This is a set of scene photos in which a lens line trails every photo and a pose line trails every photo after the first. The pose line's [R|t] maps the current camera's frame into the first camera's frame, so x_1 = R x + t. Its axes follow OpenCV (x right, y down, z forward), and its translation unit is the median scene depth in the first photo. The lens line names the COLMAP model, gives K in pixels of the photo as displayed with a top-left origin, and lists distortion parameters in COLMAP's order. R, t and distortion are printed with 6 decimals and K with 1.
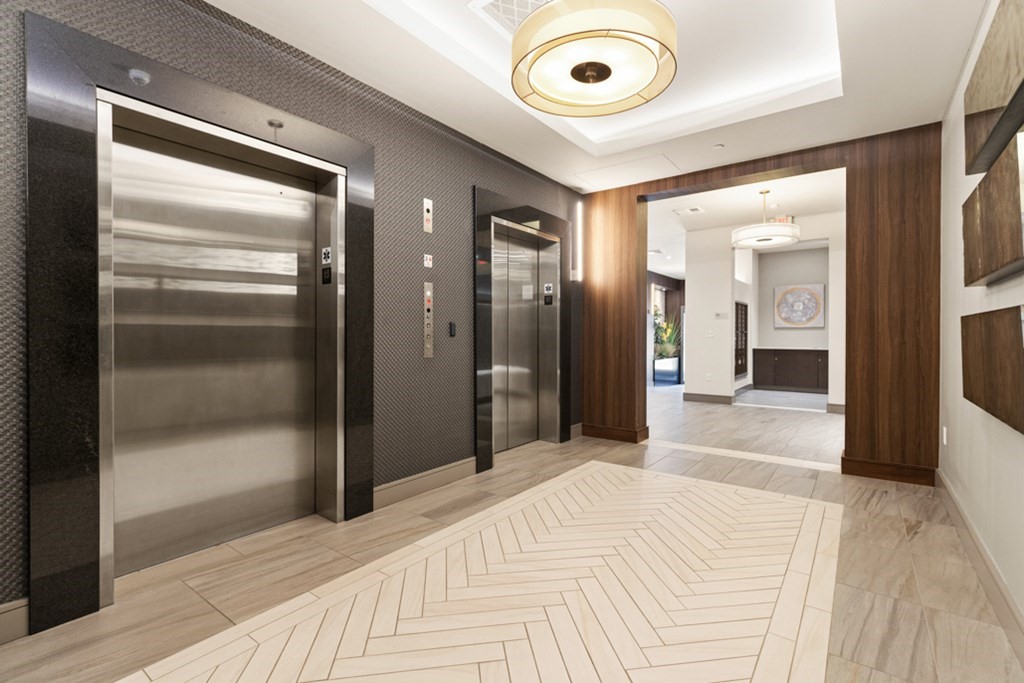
lens RADIAL K [[469.0, 0, 510.7], [0, 469.0, 336.4], [0, 0, 1]] dist [0.001122, 0.000113]
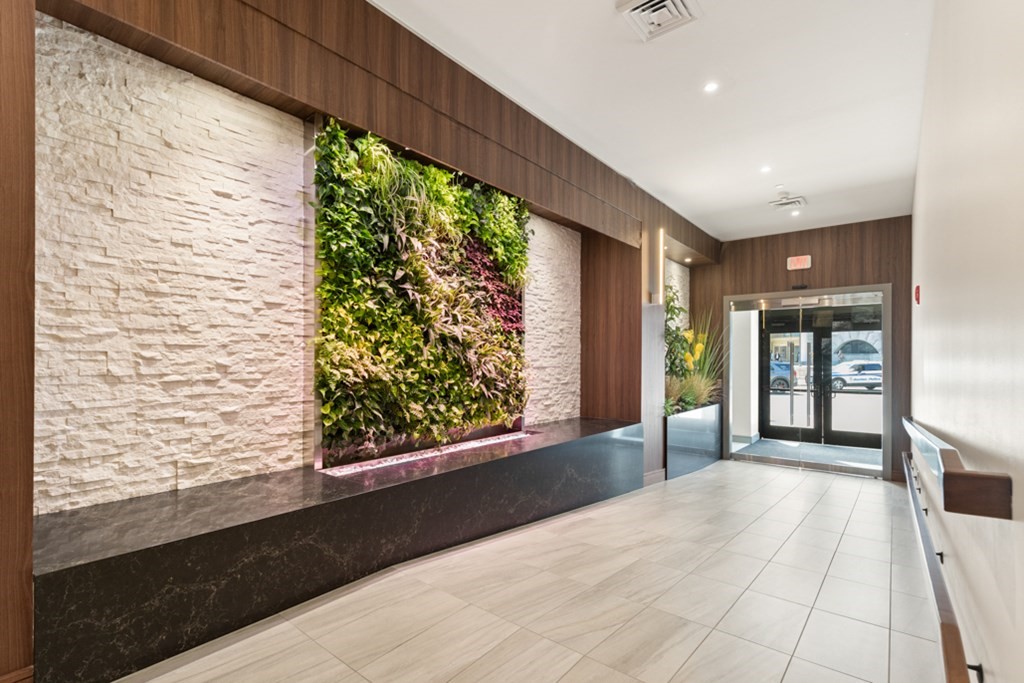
lens RADIAL K [[467.1, 0, 512.2], [0, 467.1, 351.2], [0, 0, 1]] dist [0.001923, 0.000153]
pose [[0.999515, 0.001240, -0.031129, 0.248445], [-0.001843, 0.999811, -0.019370, 0.001501], [0.031099, 0.019418, 0.999328, 0.789050]]
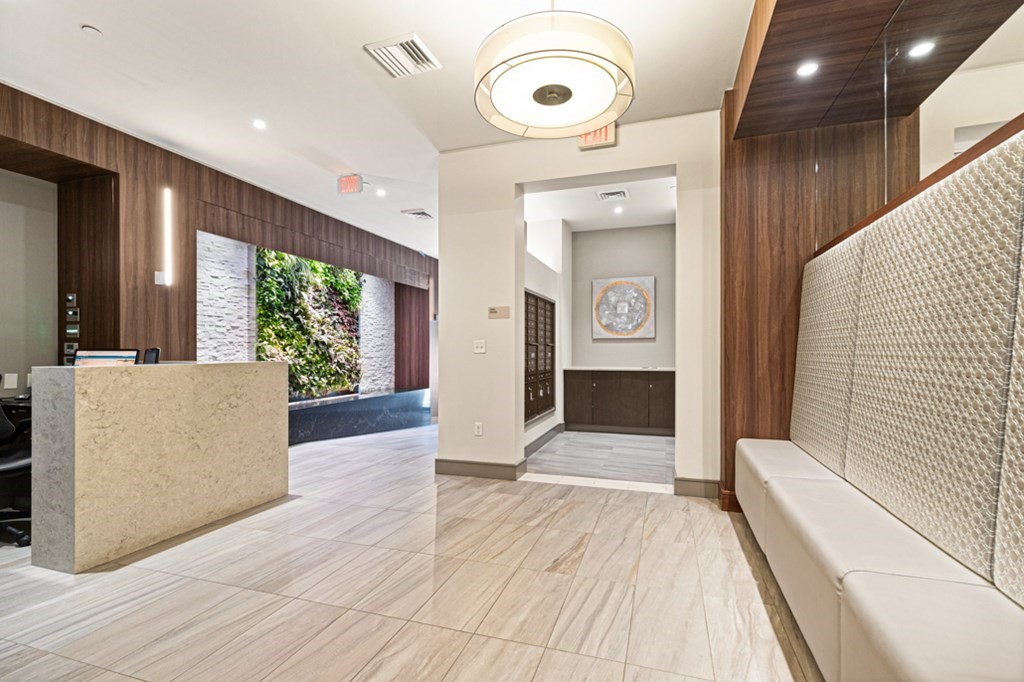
lens RADIAL K [[467.1, 0, 512.2], [0, 467.1, 350.7], [0, 0, 1]] dist [0.001923, 0.000153]
pose [[0.946729, -0.002788, 0.322019, 0.235024], [0.004226, 0.999984, -0.003765, 0.001034], [-0.322004, 0.004925, 0.946726, 0.397657]]
